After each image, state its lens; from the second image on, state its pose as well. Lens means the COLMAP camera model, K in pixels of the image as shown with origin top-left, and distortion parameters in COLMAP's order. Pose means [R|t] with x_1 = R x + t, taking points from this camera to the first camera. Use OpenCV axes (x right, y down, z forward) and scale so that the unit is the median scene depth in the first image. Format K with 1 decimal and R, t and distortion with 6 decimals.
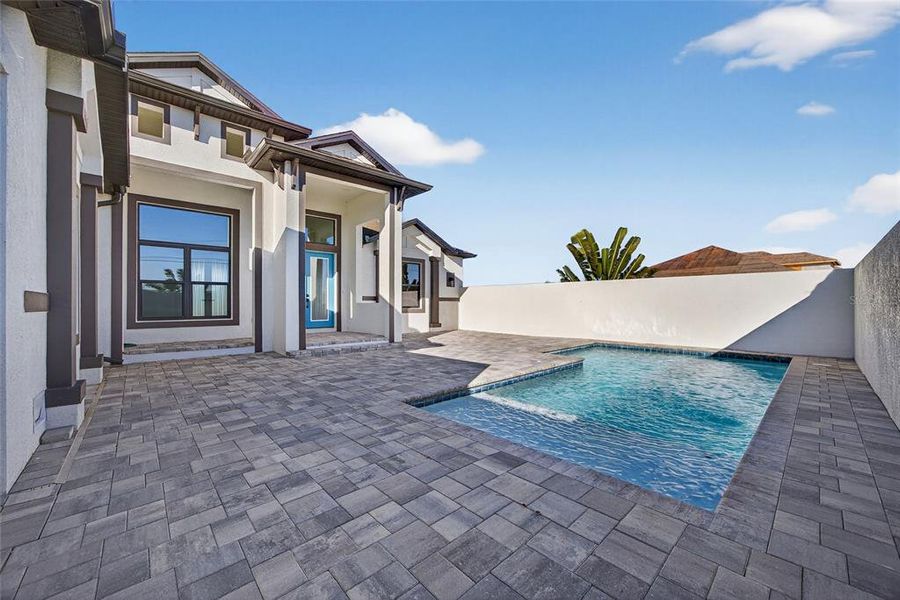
lens RADIAL K [[348.0, 0, 452.2], [0, 348.0, 302.3], [0, 0, 1]] dist [-0.001206, 0.000367]
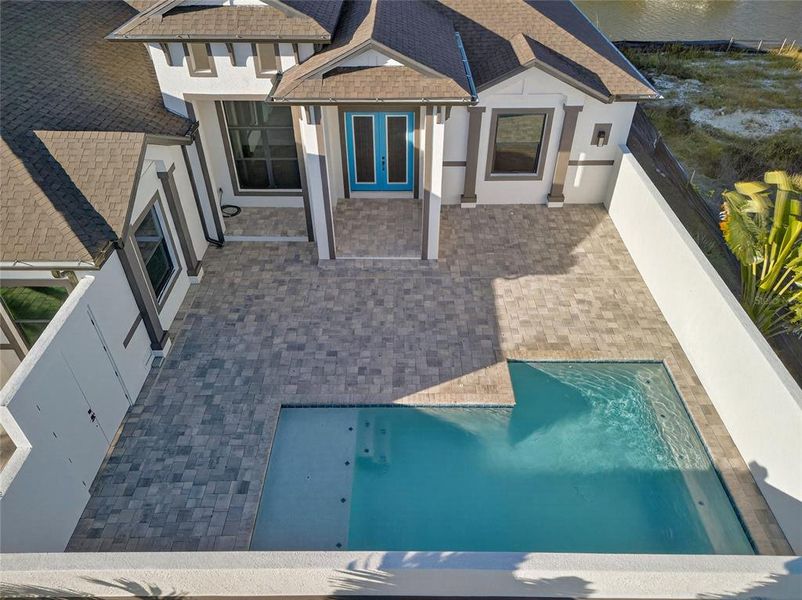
lens RADIAL K [[572.5, 0, 401.0], [0, 572.5, 300.0], [0, 0, 1]] dist [0.062945, 0.000231]
pose [[0.733332, 0.436294, -0.521413, 0.795825], [0.002830, 0.764964, 0.644067, -0.999521], [0.679864, -0.473791, 0.559738, 0.038555]]
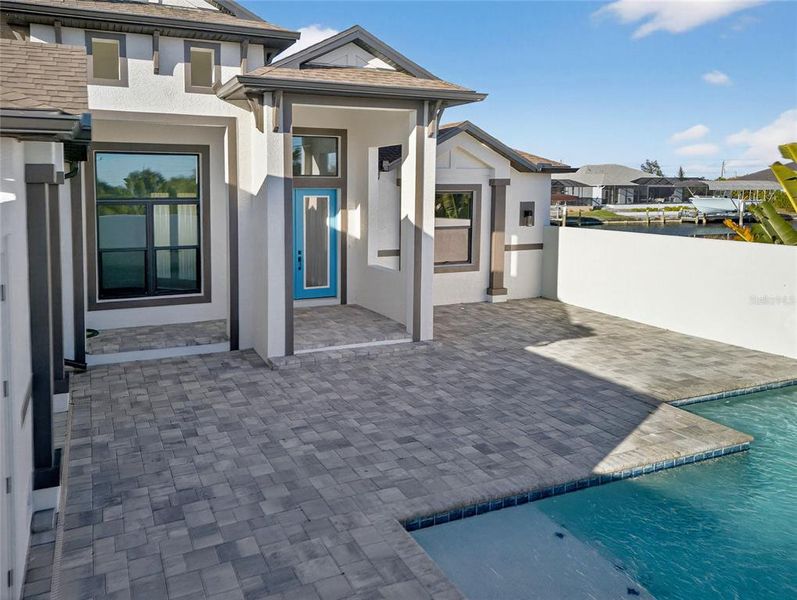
lens RADIAL K [[598.5, 0, 338.6], [0, 598.5, 232.1], [0, 0, 1]] dist [0.071490, -0.058215]
pose [[0.940577, 0.030829, -0.338178, 0.076133], [-0.003263, 0.996645, 0.081781, -0.222777], [0.339565, -0.075818, 0.937522, -0.101858]]
